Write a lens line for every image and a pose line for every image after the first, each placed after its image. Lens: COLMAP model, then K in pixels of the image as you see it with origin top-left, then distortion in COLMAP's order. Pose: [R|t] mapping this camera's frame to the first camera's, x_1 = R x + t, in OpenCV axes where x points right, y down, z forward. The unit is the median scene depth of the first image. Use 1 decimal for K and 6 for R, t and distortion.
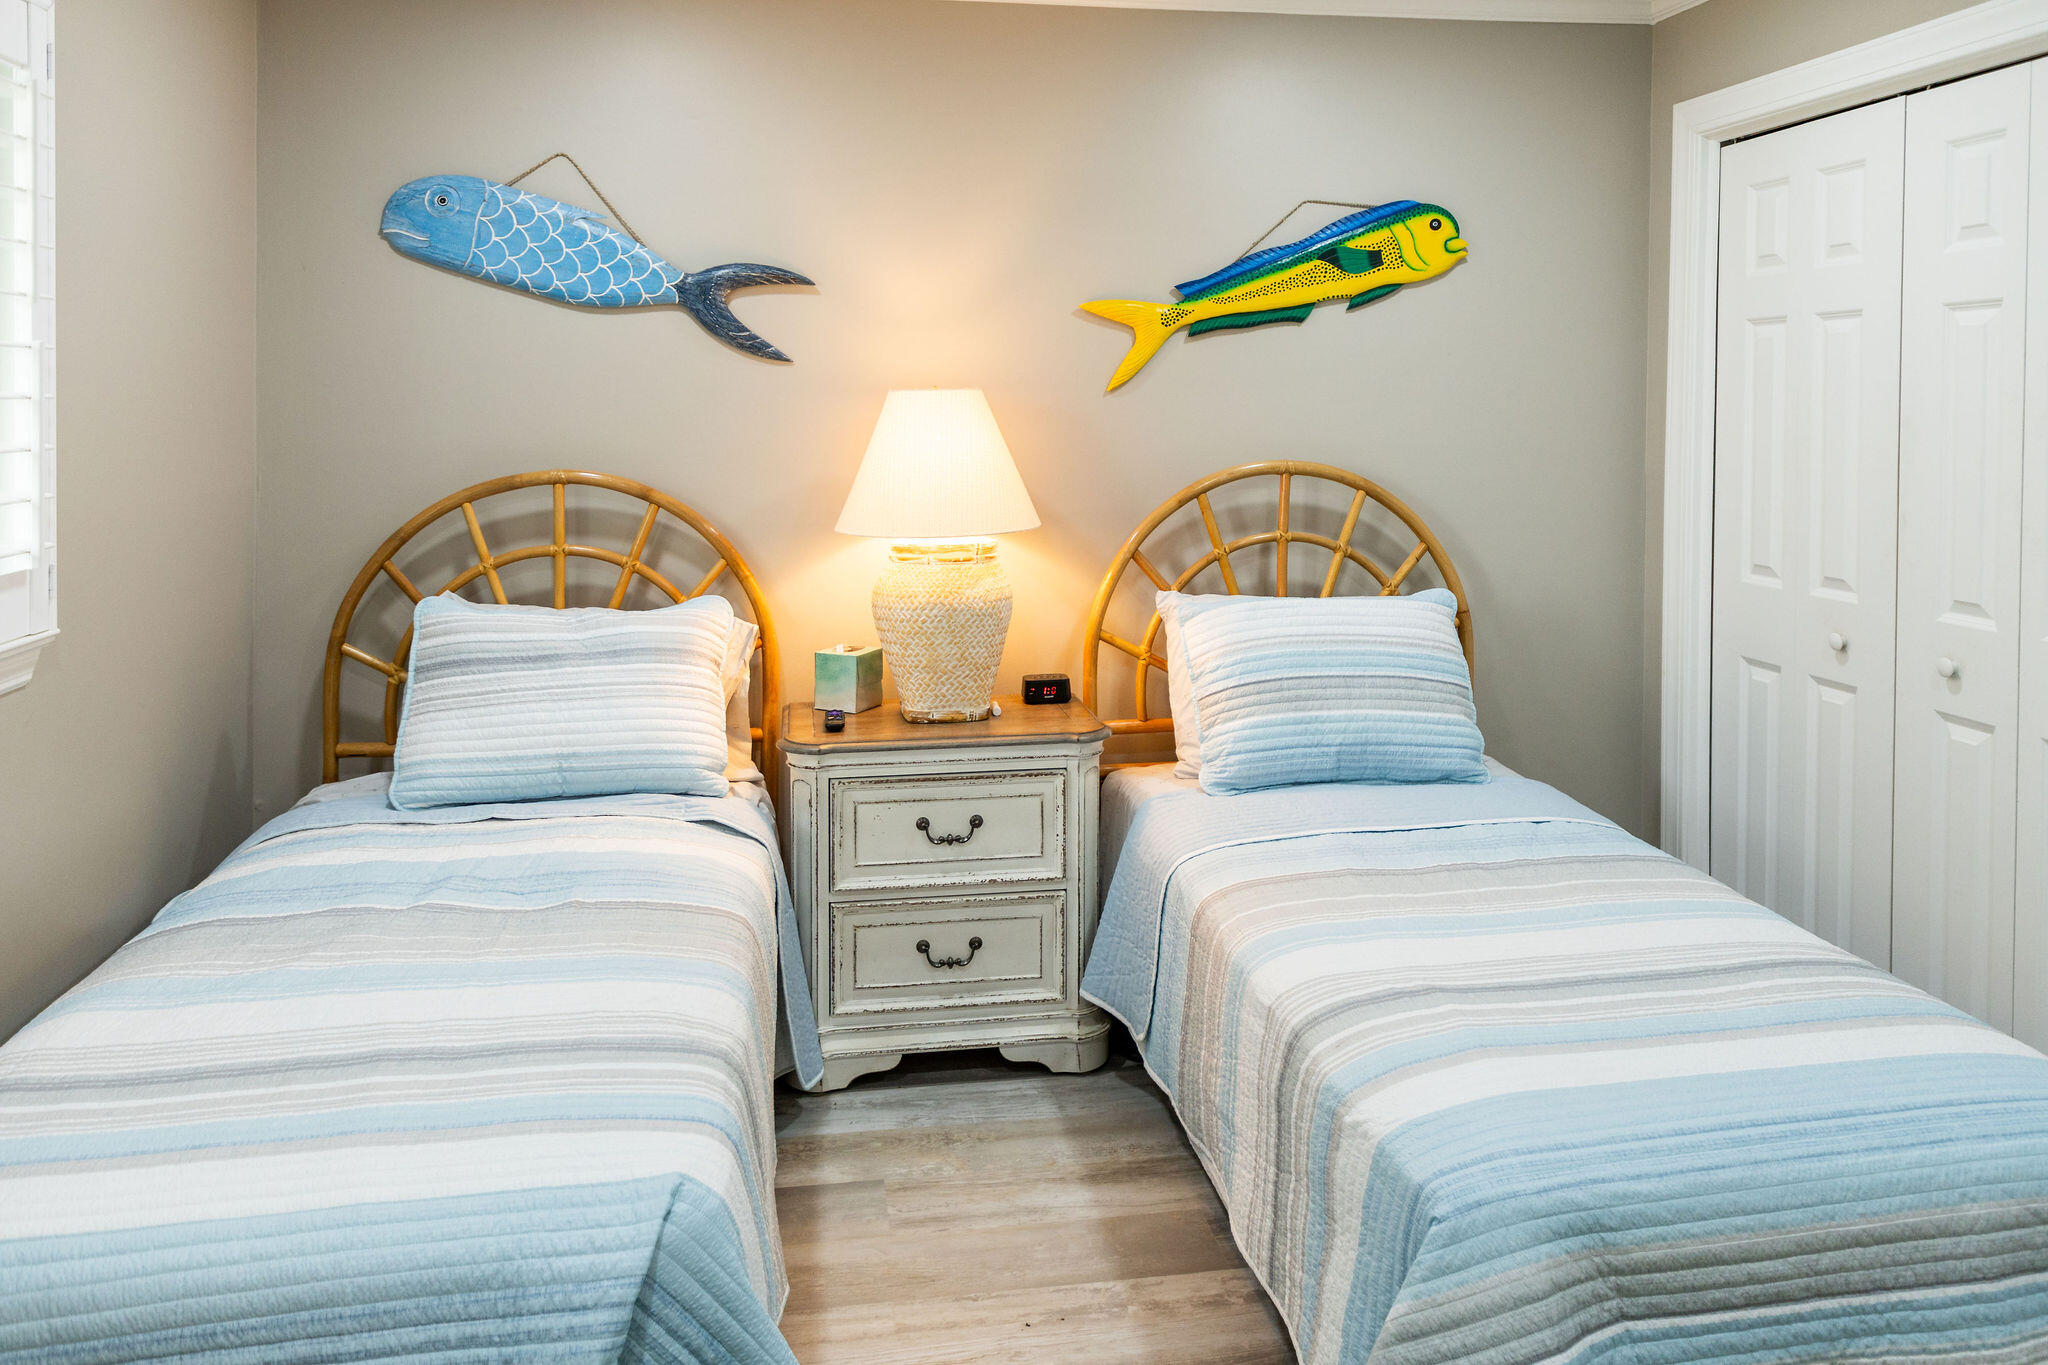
lens RADIAL K [[1476.1, 0, 995.2], [0, 1476.1, 434.5], [0, 0, 1]] dist [0.007477, -0.000067]
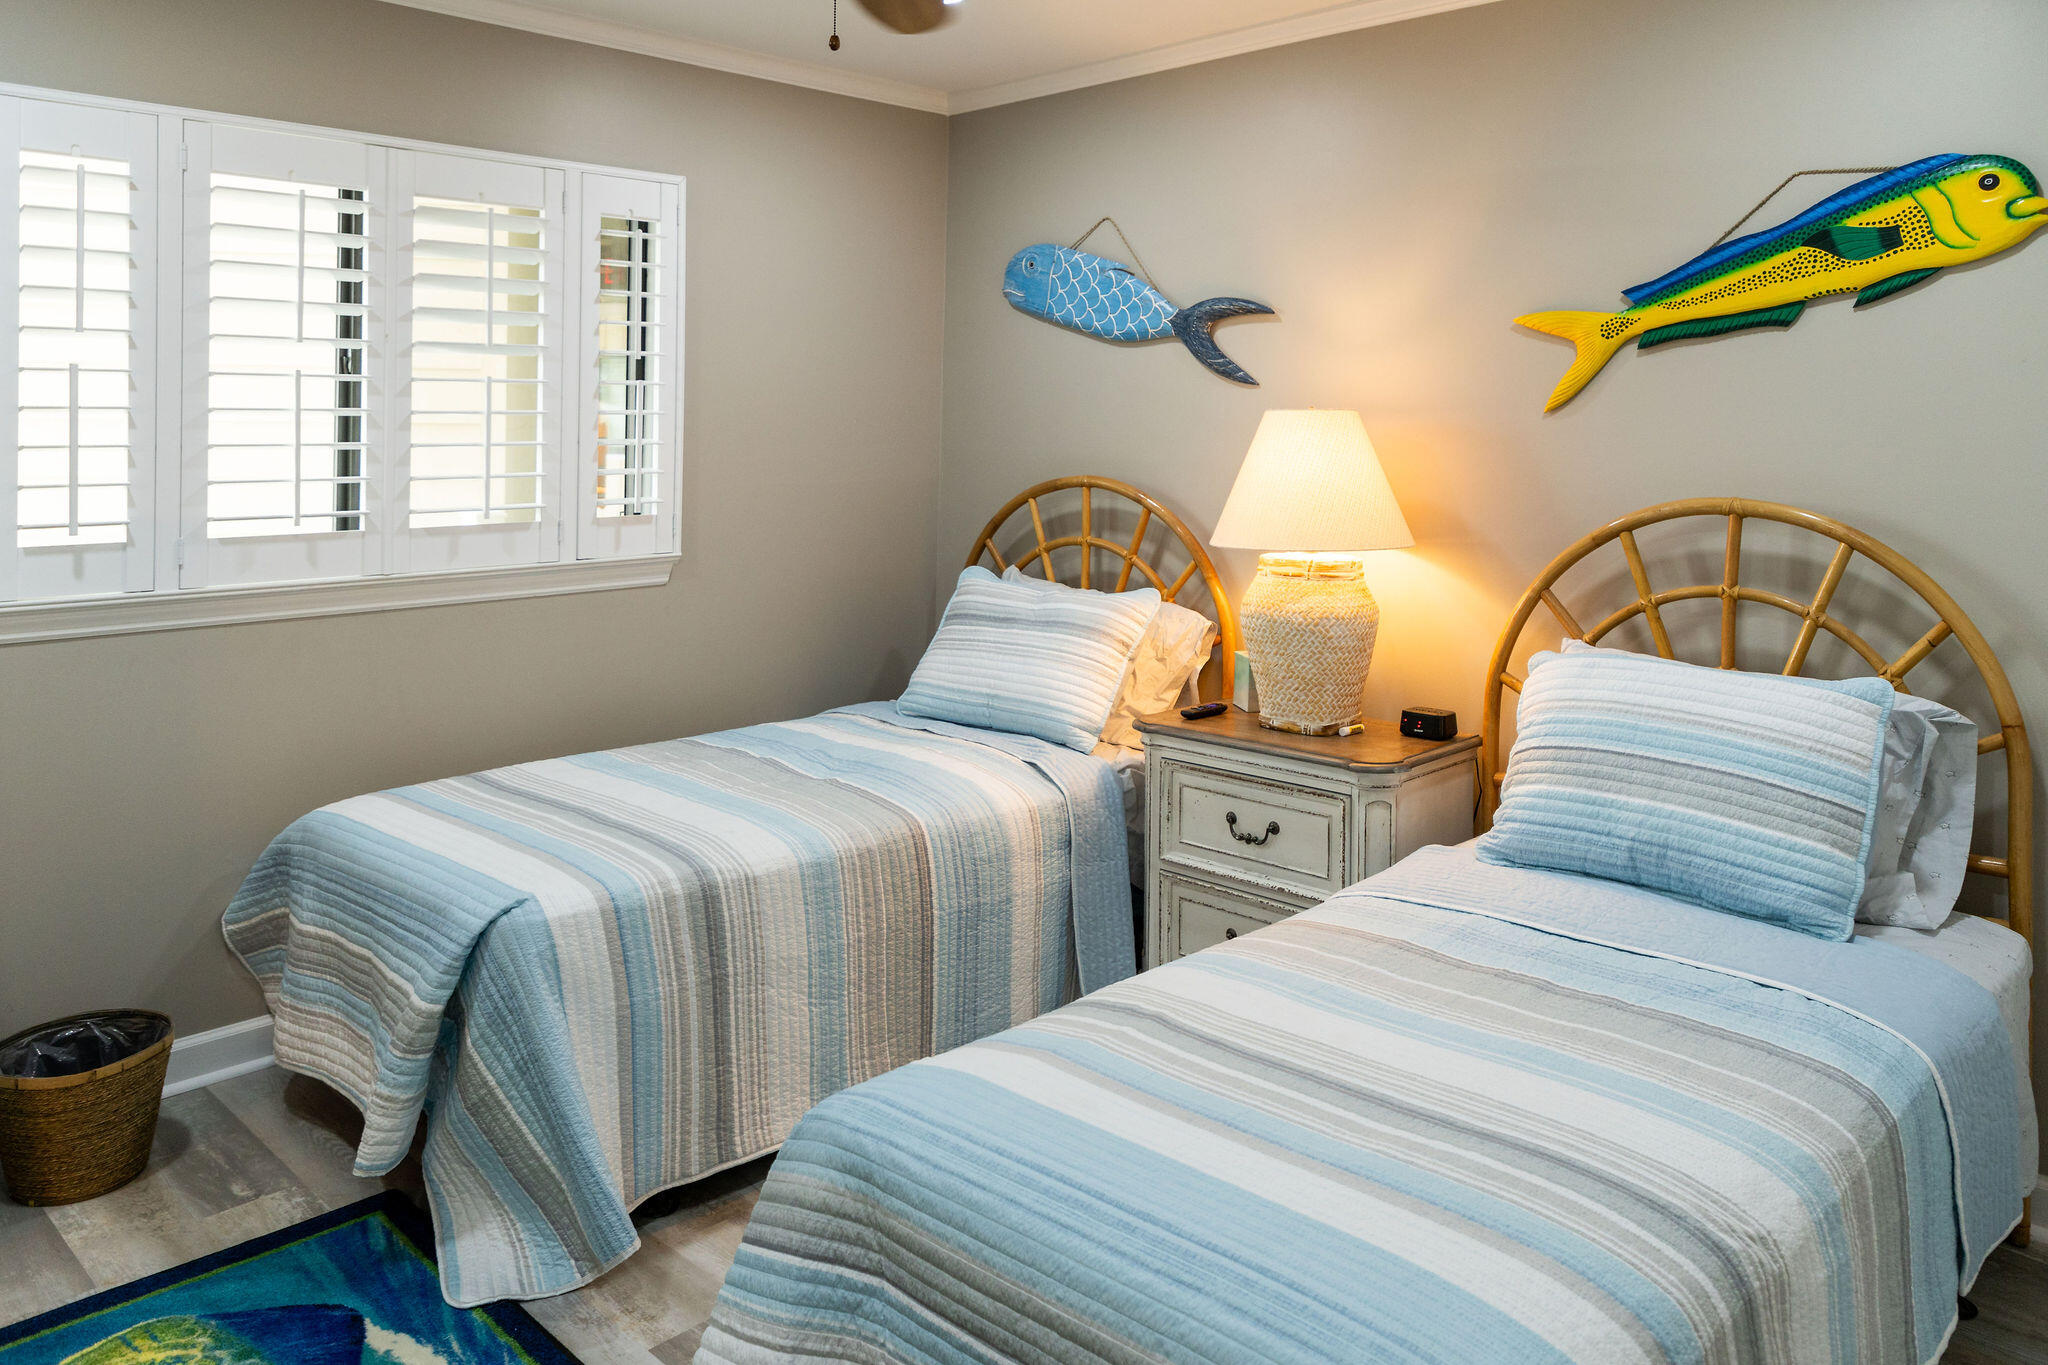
lens RADIAL K [[1476.1, 0, 995.2], [0, 1476.1, 434.5], [0, 0, 1]] dist [0.007477, -0.000067]
pose [[0.601802, 0.012781, -0.798543, 0.639121], [-0.029633, 0.999541, -0.006334, -0.000362], [0.798095, 0.027475, 0.601904, 0.200547]]
